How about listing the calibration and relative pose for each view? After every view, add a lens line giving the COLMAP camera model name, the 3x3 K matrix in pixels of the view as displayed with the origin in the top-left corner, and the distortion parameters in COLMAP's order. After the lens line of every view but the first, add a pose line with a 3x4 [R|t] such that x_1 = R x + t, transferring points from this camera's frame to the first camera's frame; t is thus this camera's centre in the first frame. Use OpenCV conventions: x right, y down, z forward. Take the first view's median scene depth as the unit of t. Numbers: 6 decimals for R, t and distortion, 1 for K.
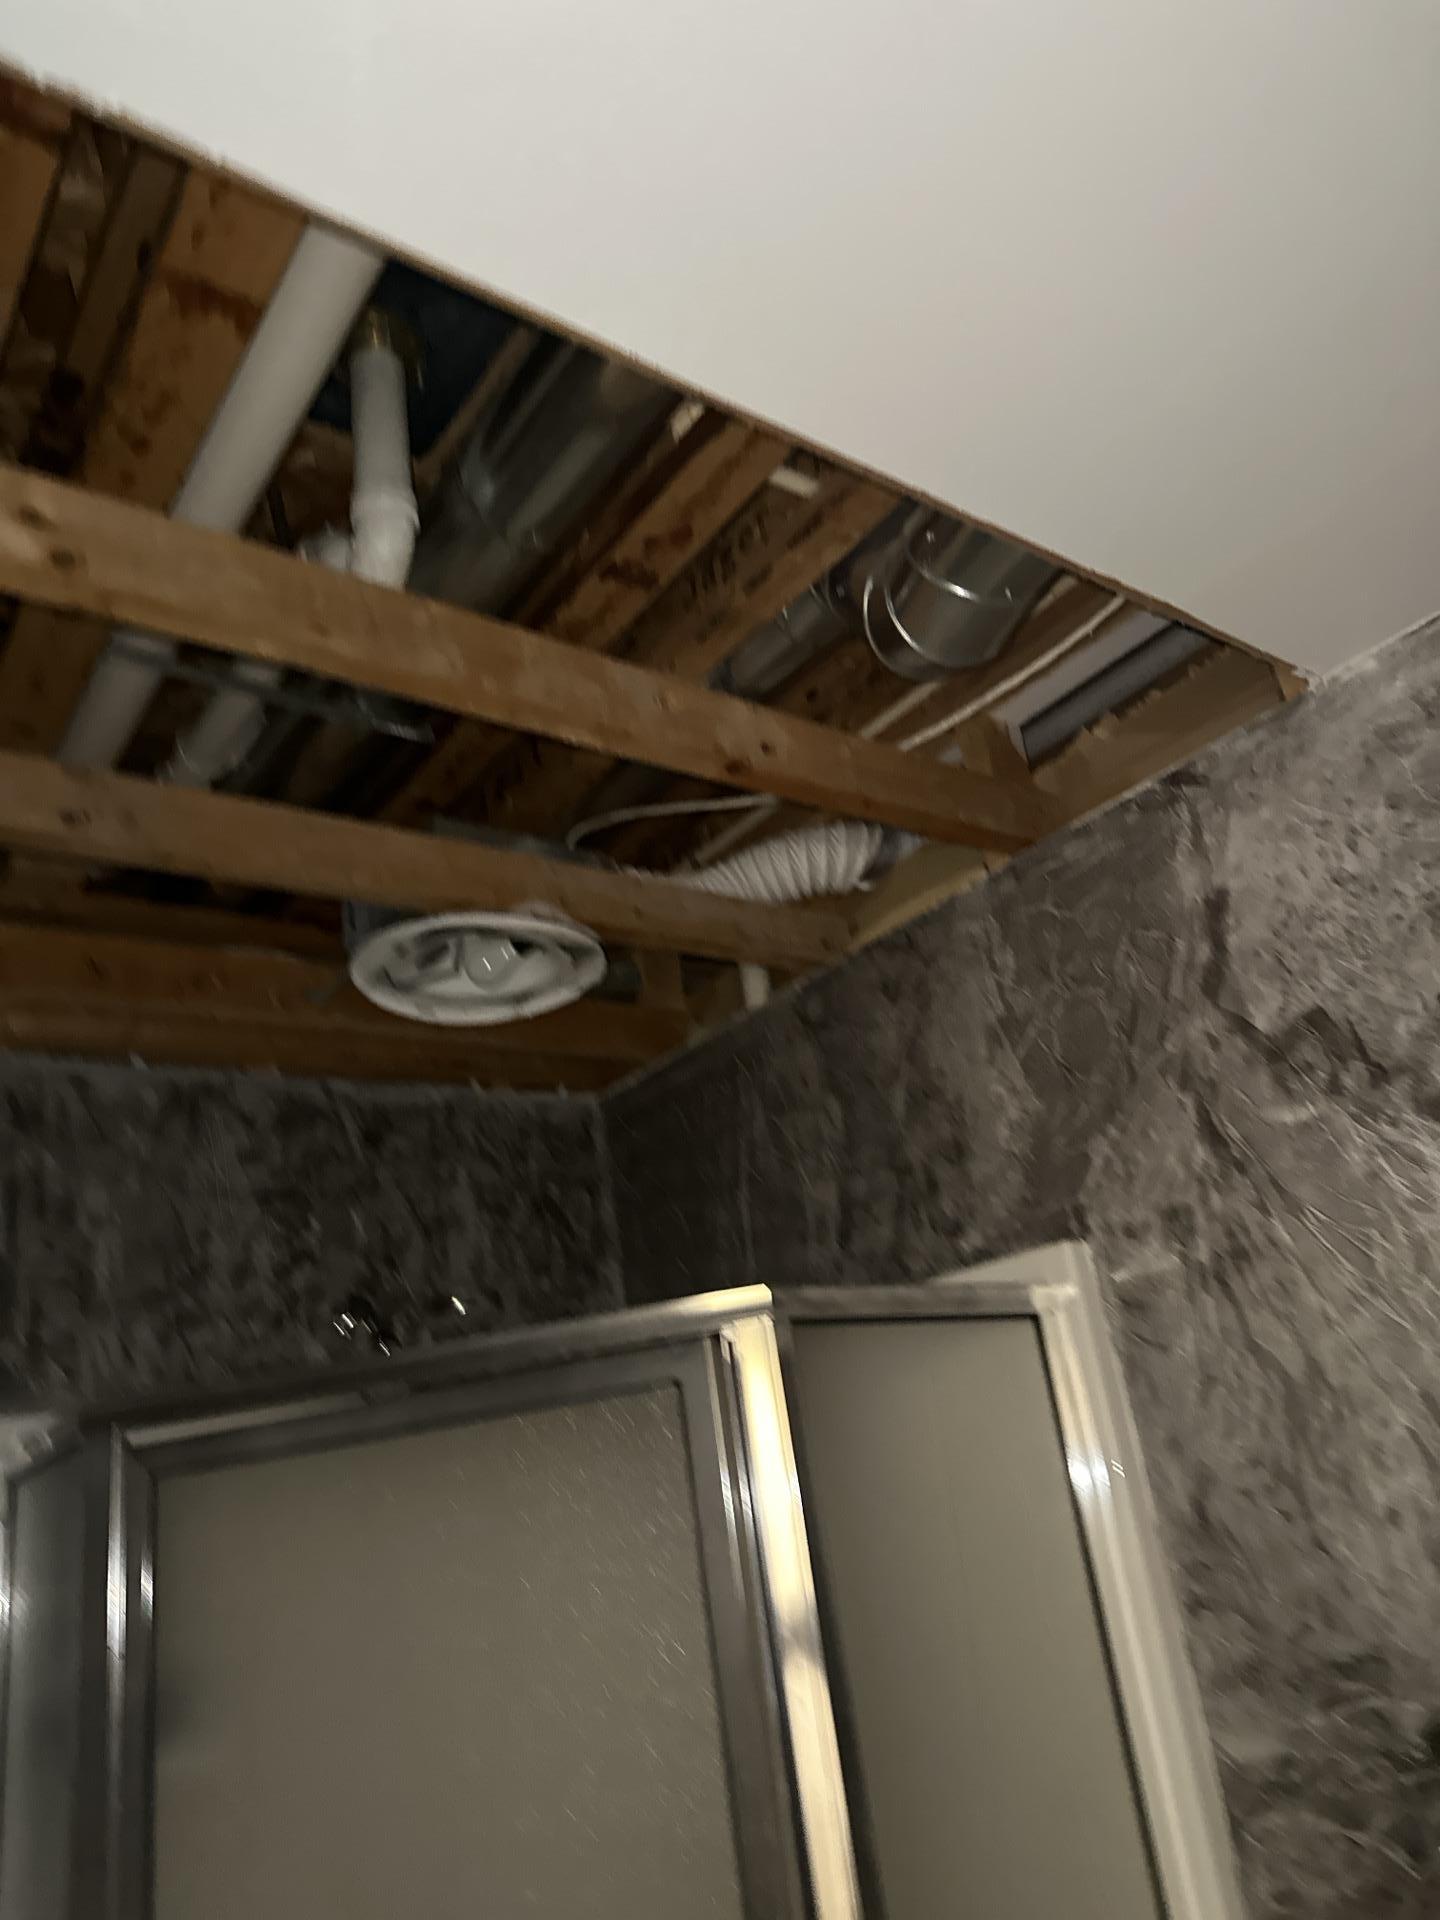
lens RADIAL K [[1338.9, 0, 720.0], [0, 1338.9, 960.0], [0, 0, 1]] dist [-0.009030, -0.000806]
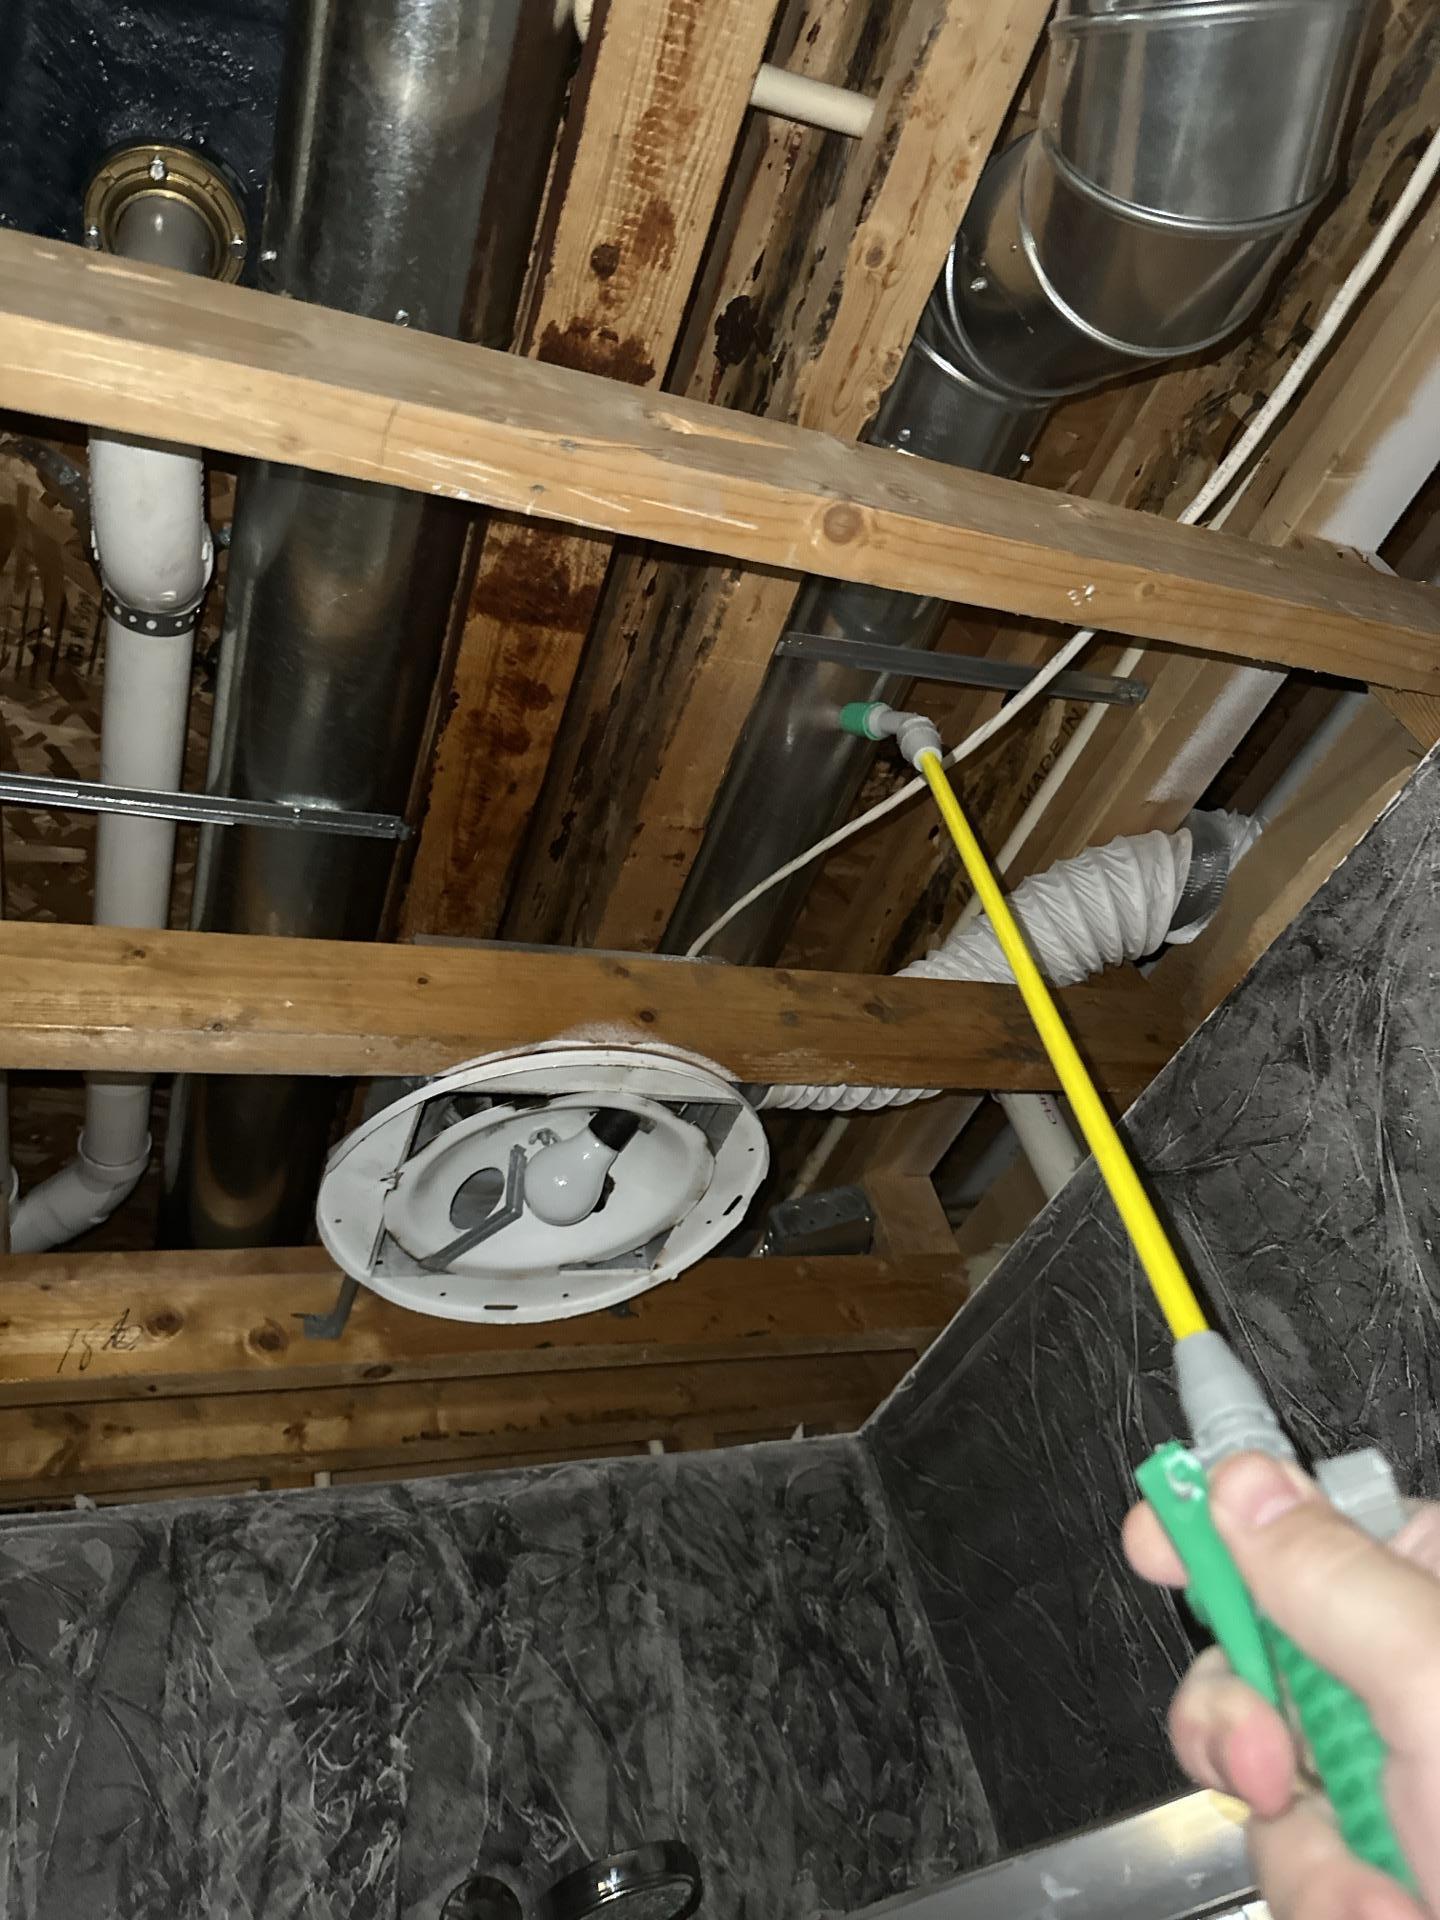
lens RADIAL K [[1338.9, 0, 720.0], [0, 1338.9, 960.0], [0, 0, 1]] dist [-0.009030, -0.000806]
pose [[0.950939, -0.264966, -0.159711, 0.003272], [0.204663, 0.925903, -0.317516, 0.094247], [0.232007, 0.269251, 0.934707, 0.405637]]
